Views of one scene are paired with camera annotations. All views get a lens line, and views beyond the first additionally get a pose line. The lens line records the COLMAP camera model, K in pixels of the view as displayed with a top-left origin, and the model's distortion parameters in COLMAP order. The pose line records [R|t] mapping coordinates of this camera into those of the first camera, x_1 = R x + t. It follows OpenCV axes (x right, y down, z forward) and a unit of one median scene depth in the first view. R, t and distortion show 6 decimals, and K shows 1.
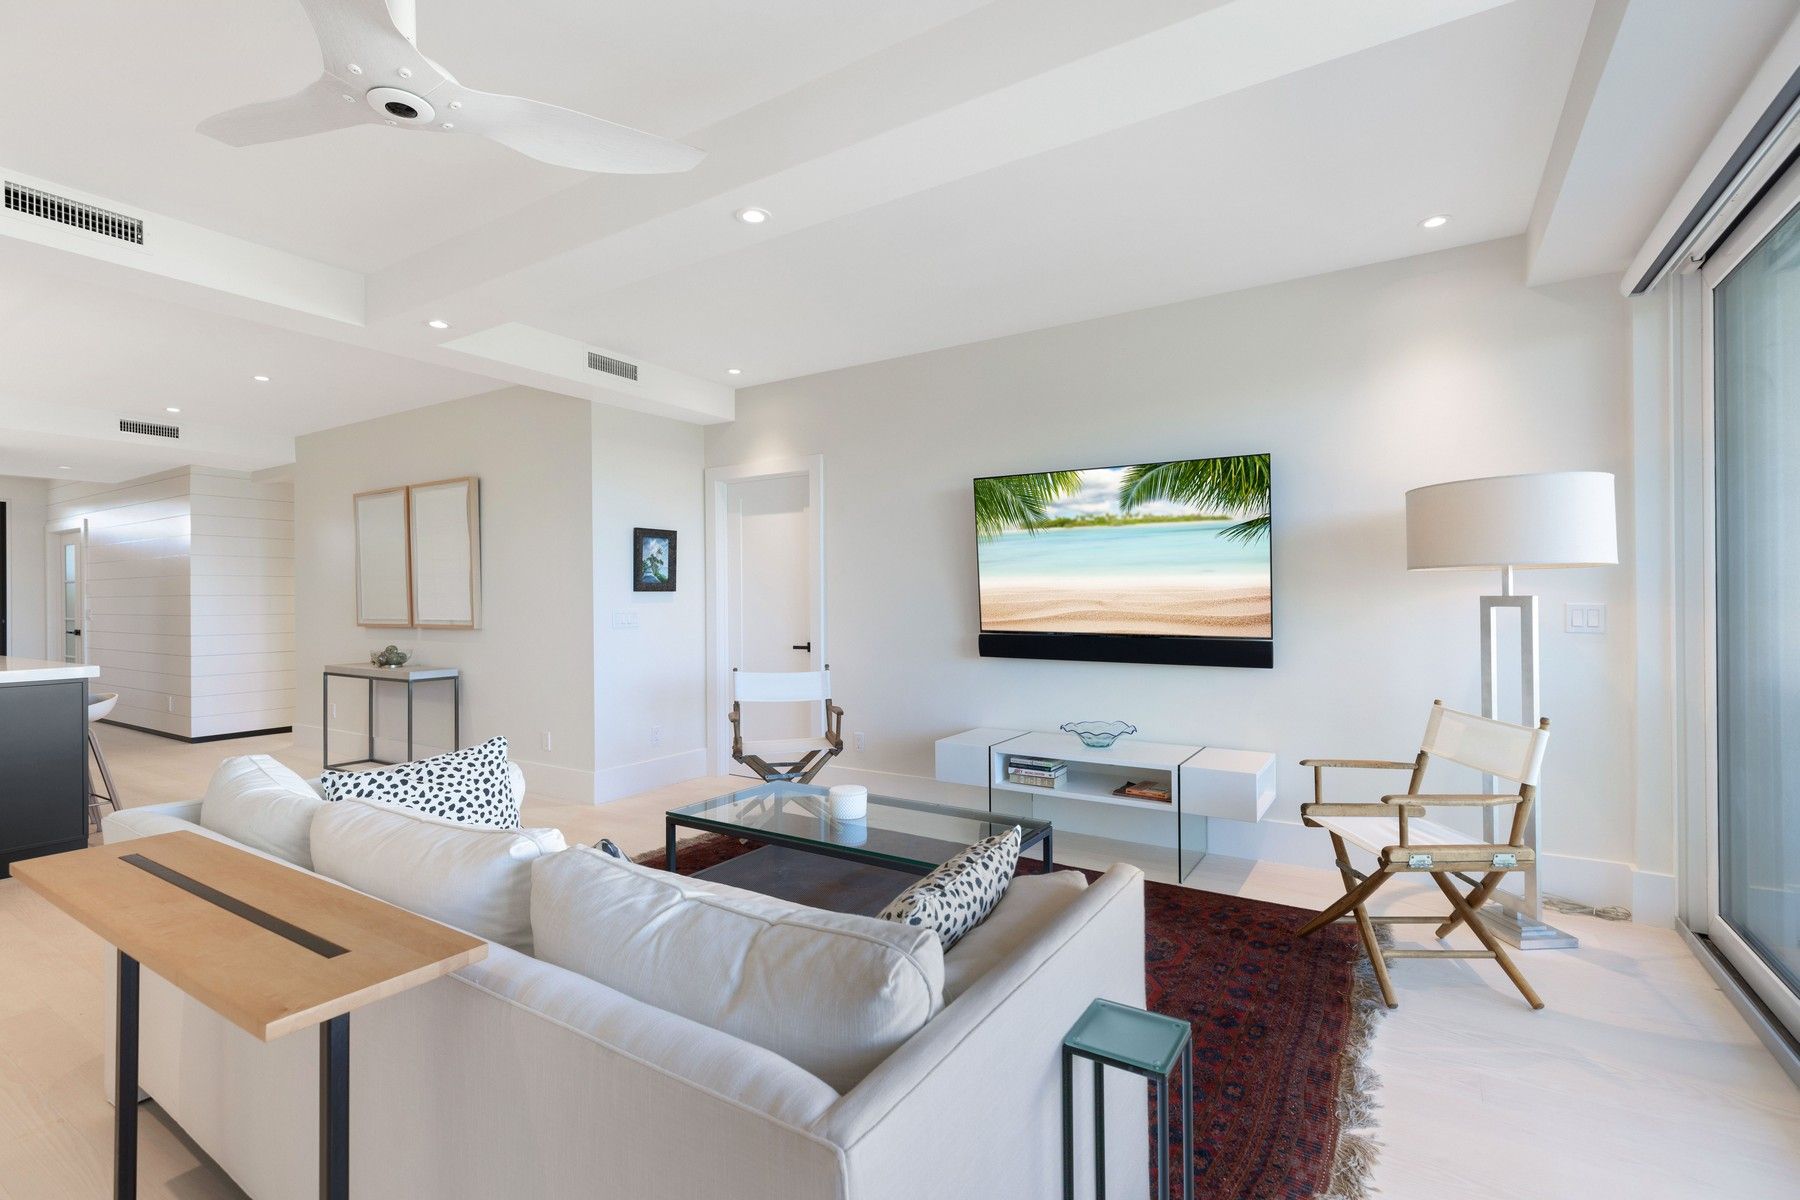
lens RADIAL K [[804.9, 0, 890.9], [0, 804.9, 595.5], [0, 0, 1]] dist [0.000021, -0.000874]
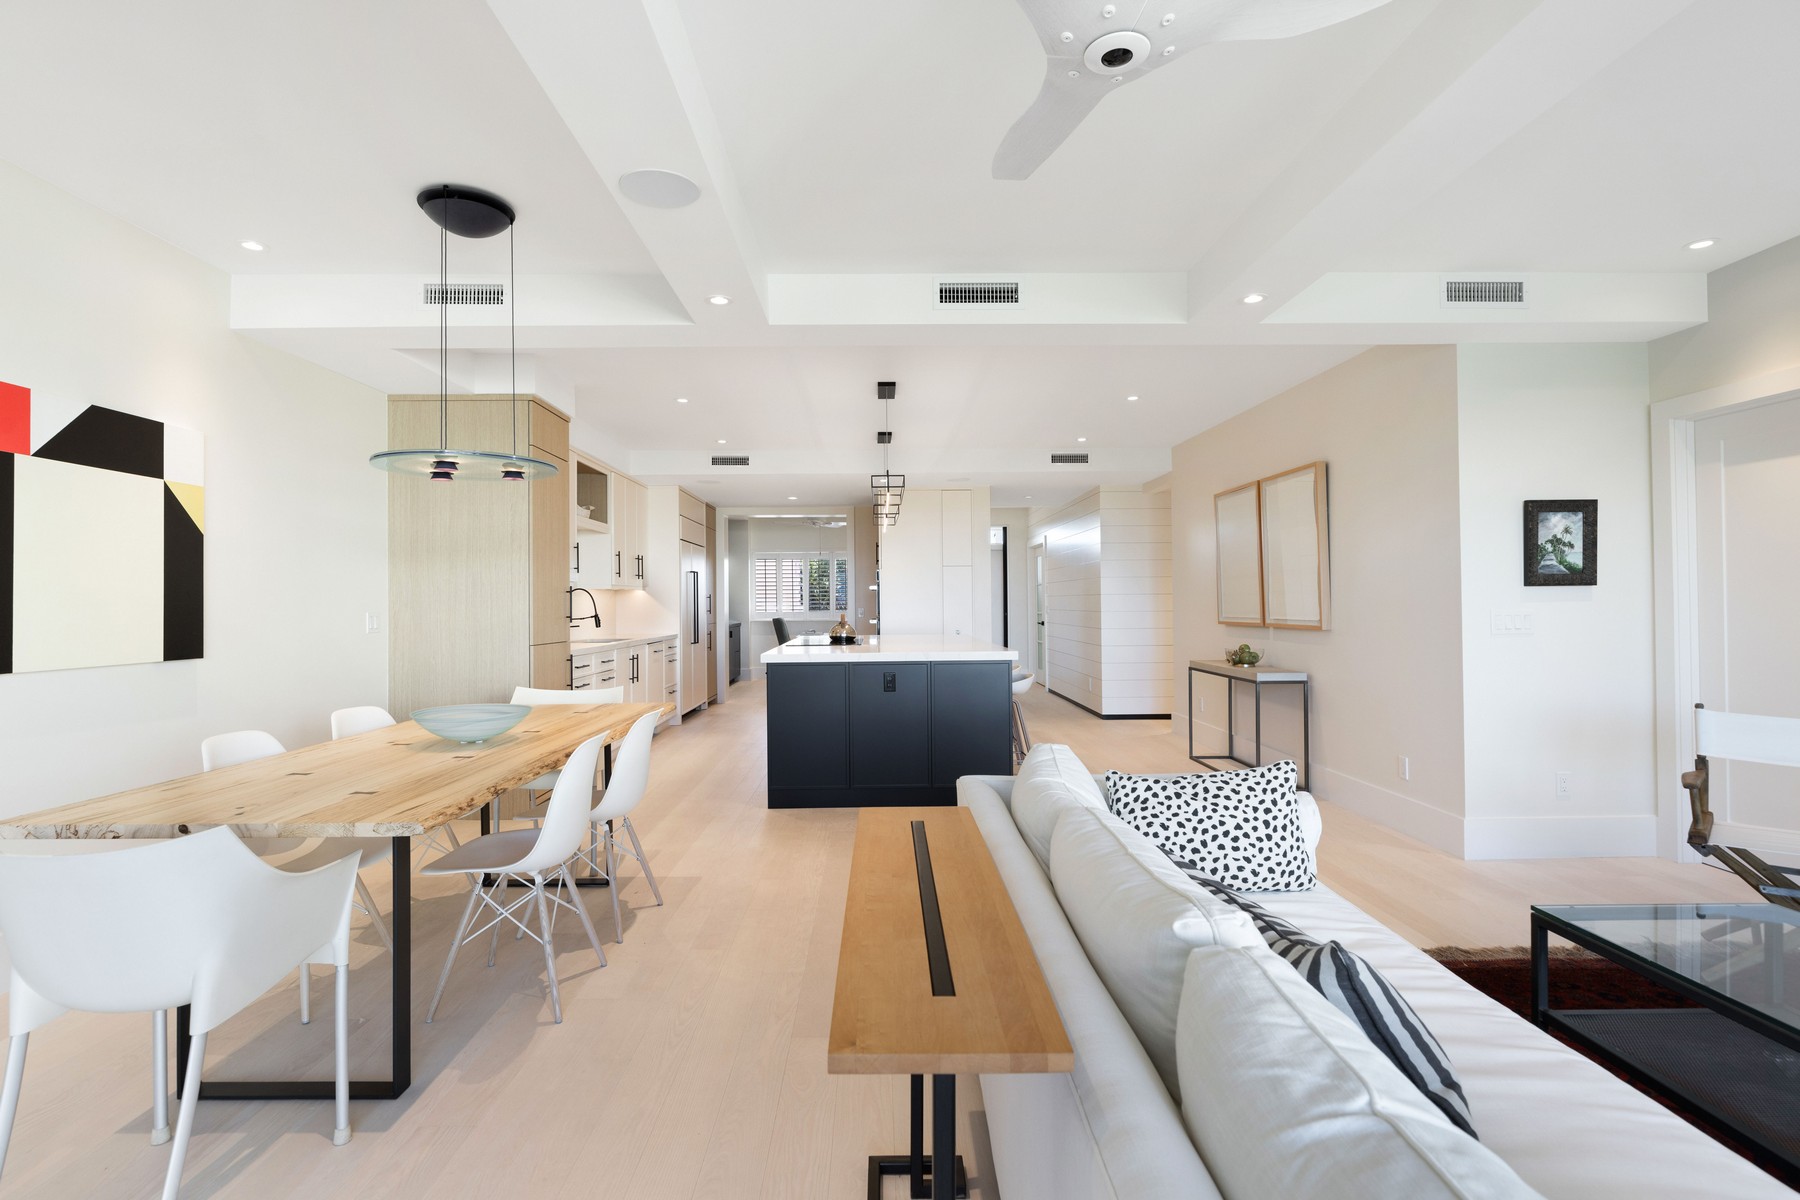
lens RADIAL K [[852.8, 0, 904.6], [0, 852.8, 594.4], [0, 0, 1]] dist [-0.000406, 0.000460]
pose [[0.557297, -0.005500, -0.830295, 0.016990], [0.007121, 0.999973, -0.001845, -0.000037], [0.830283, -0.004884, 0.557321, 0.088377]]
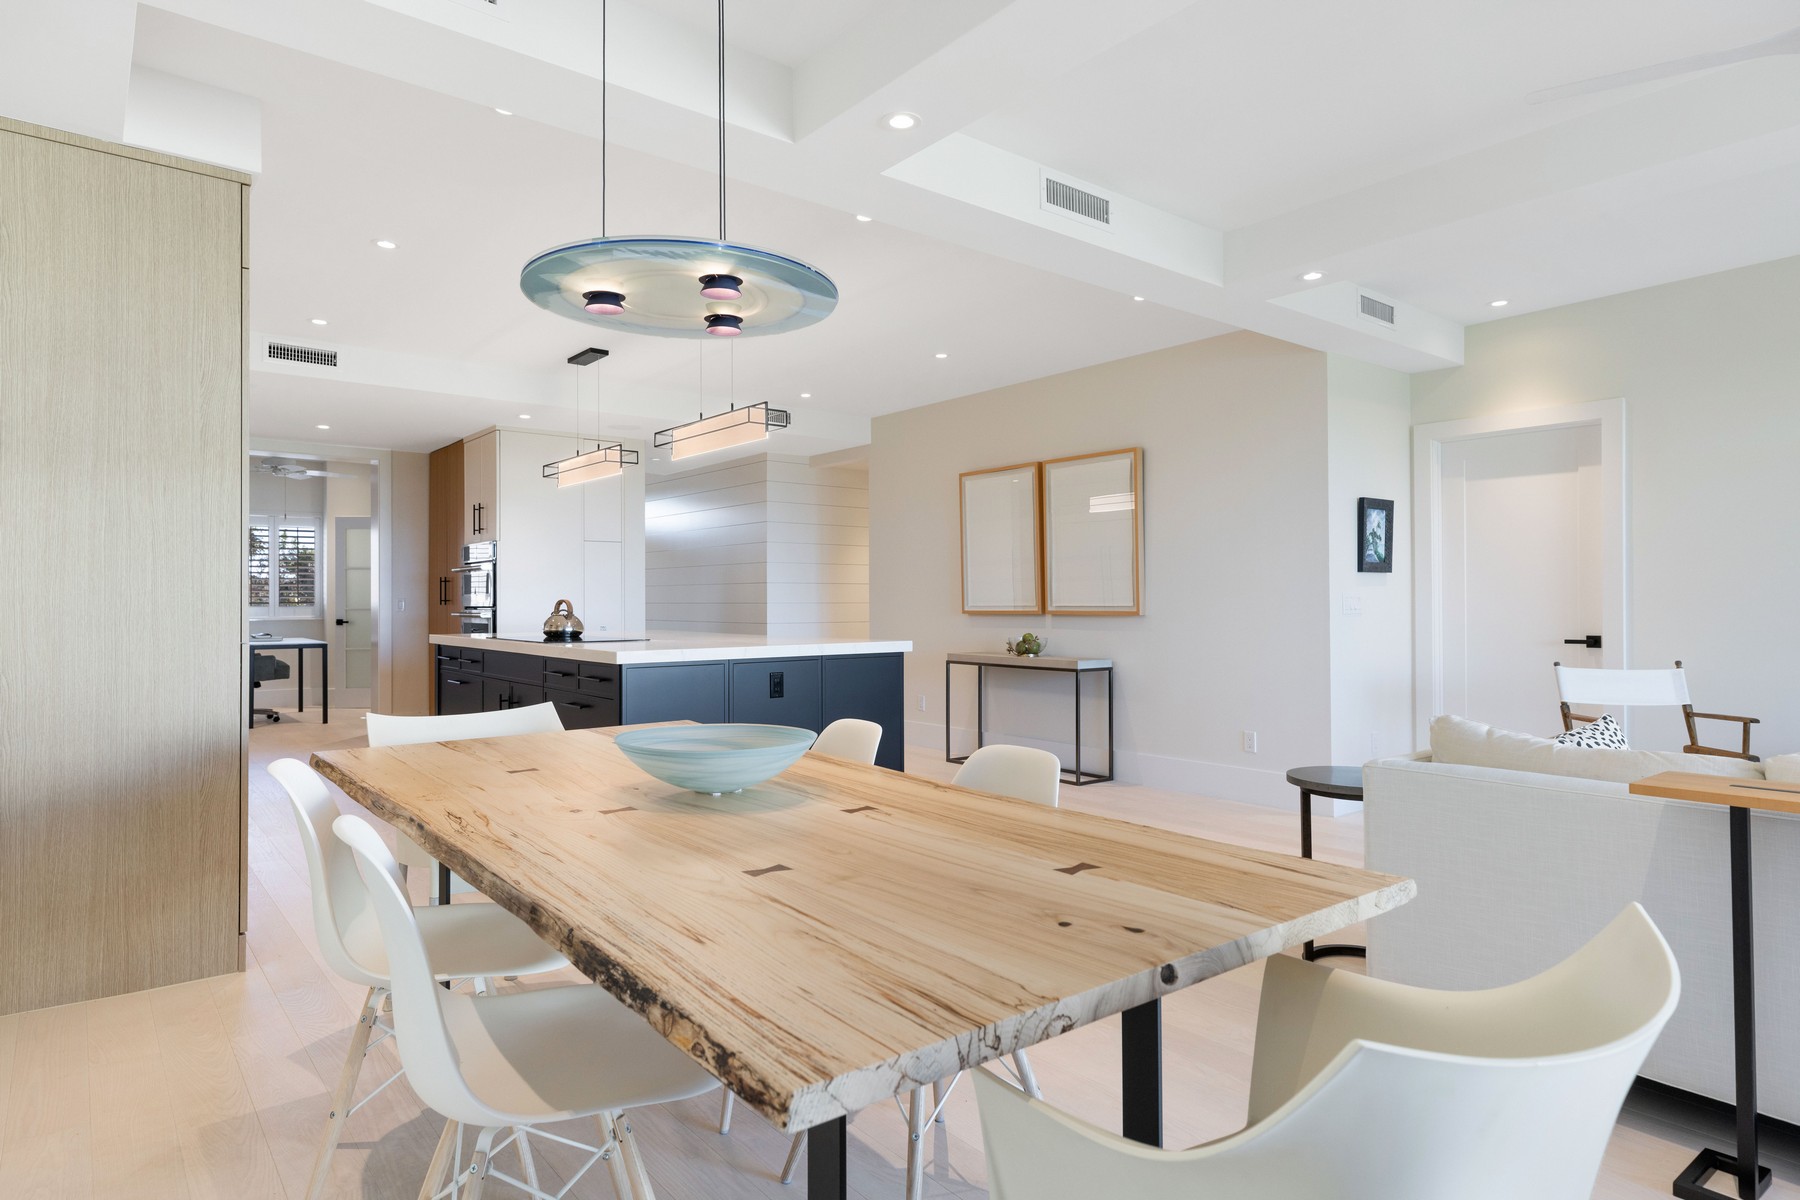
lens RADIAL K [[999.4, 0, 901.3], [0, 999.4, 599.4], [0, 0, 1]] dist [0.005819, 0.000036]
pose [[0.944250, 0.004656, -0.329196, -0.451676], [-0.003836, 0.999988, 0.003140, 0.023826], [0.329207, -0.001702, 0.944256, -0.172216]]
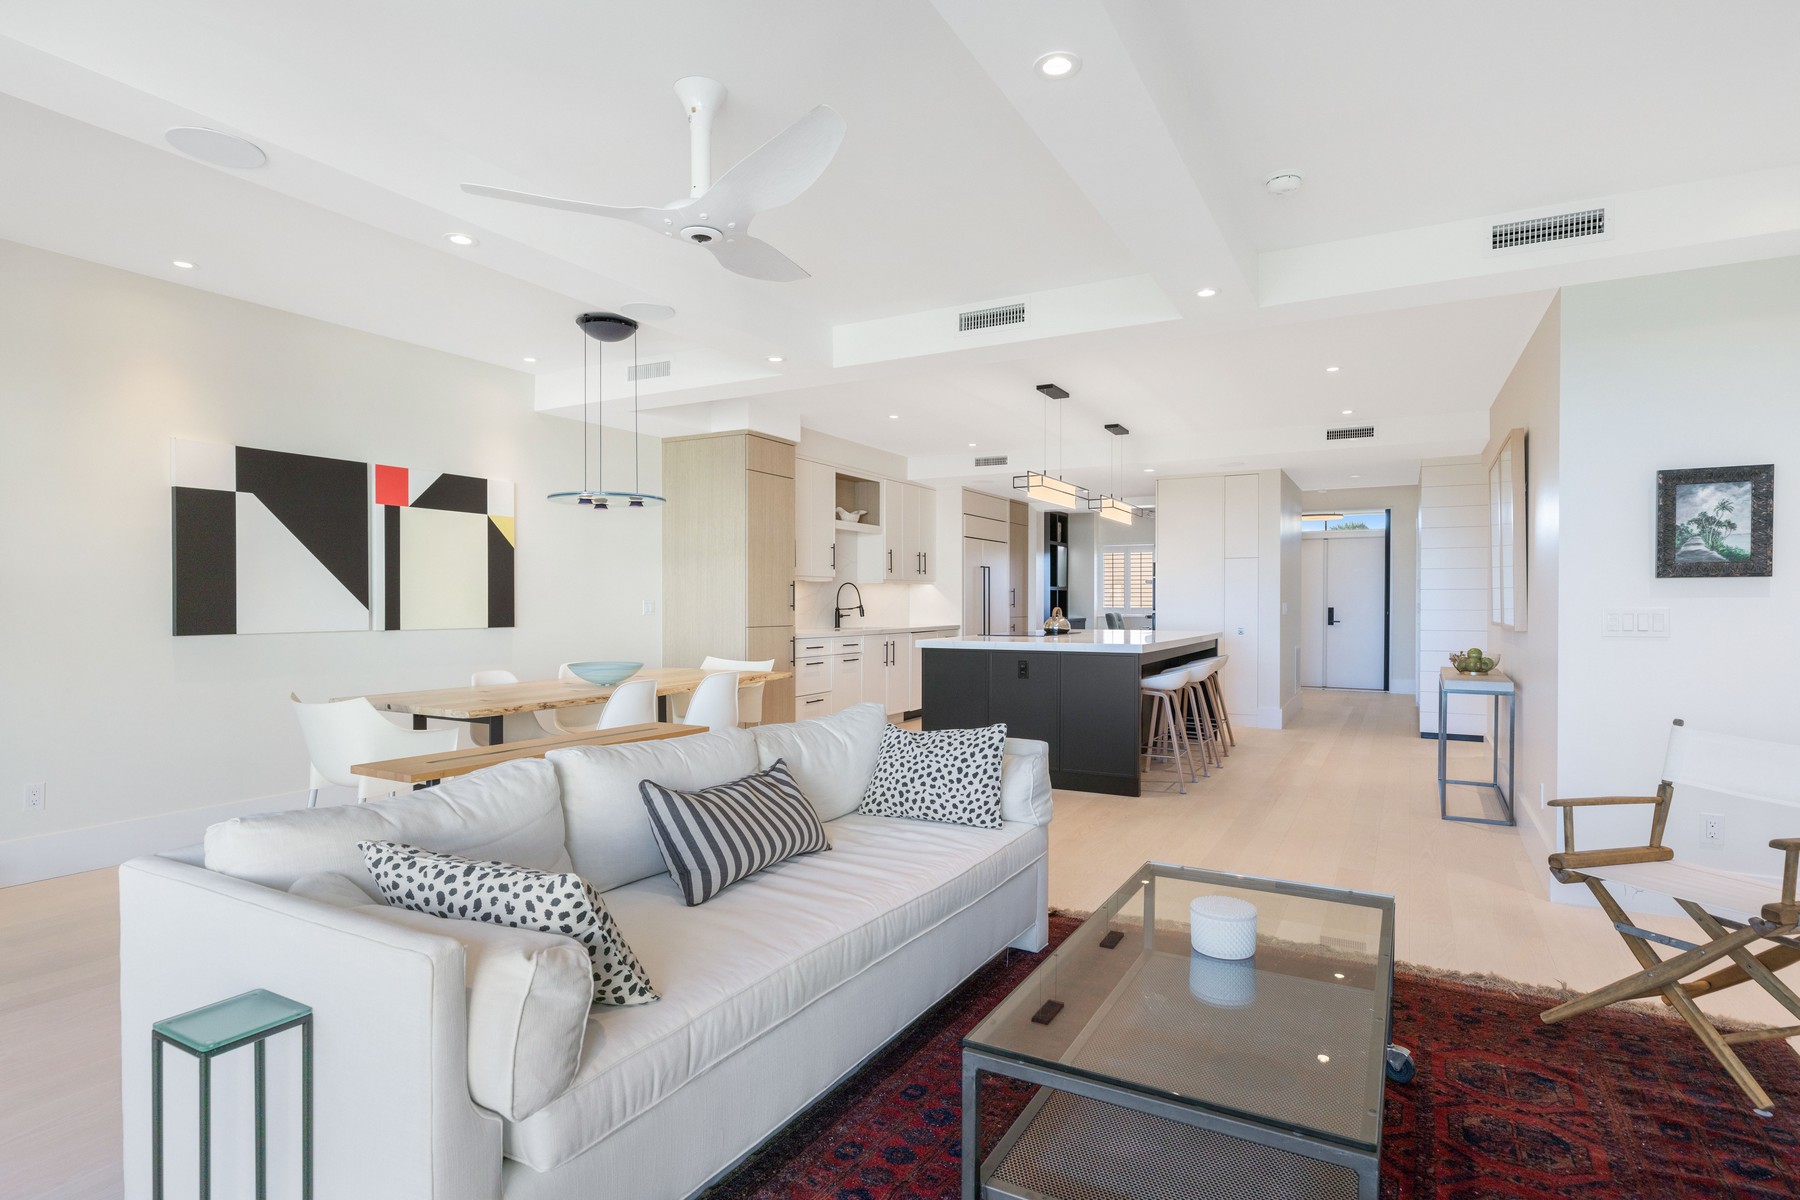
lens RADIAL K [[938.6, 0, 908.6], [0, 938.6, 605.5], [0, 0, 1]] dist [-0.001621, -0.000153]
pose [[0.077440, 0.011855, -0.996927, 0.353629], [0.002705, 0.999923, 0.012101, 0.006066], [0.996993, -0.003634, 0.077402, 0.411492]]
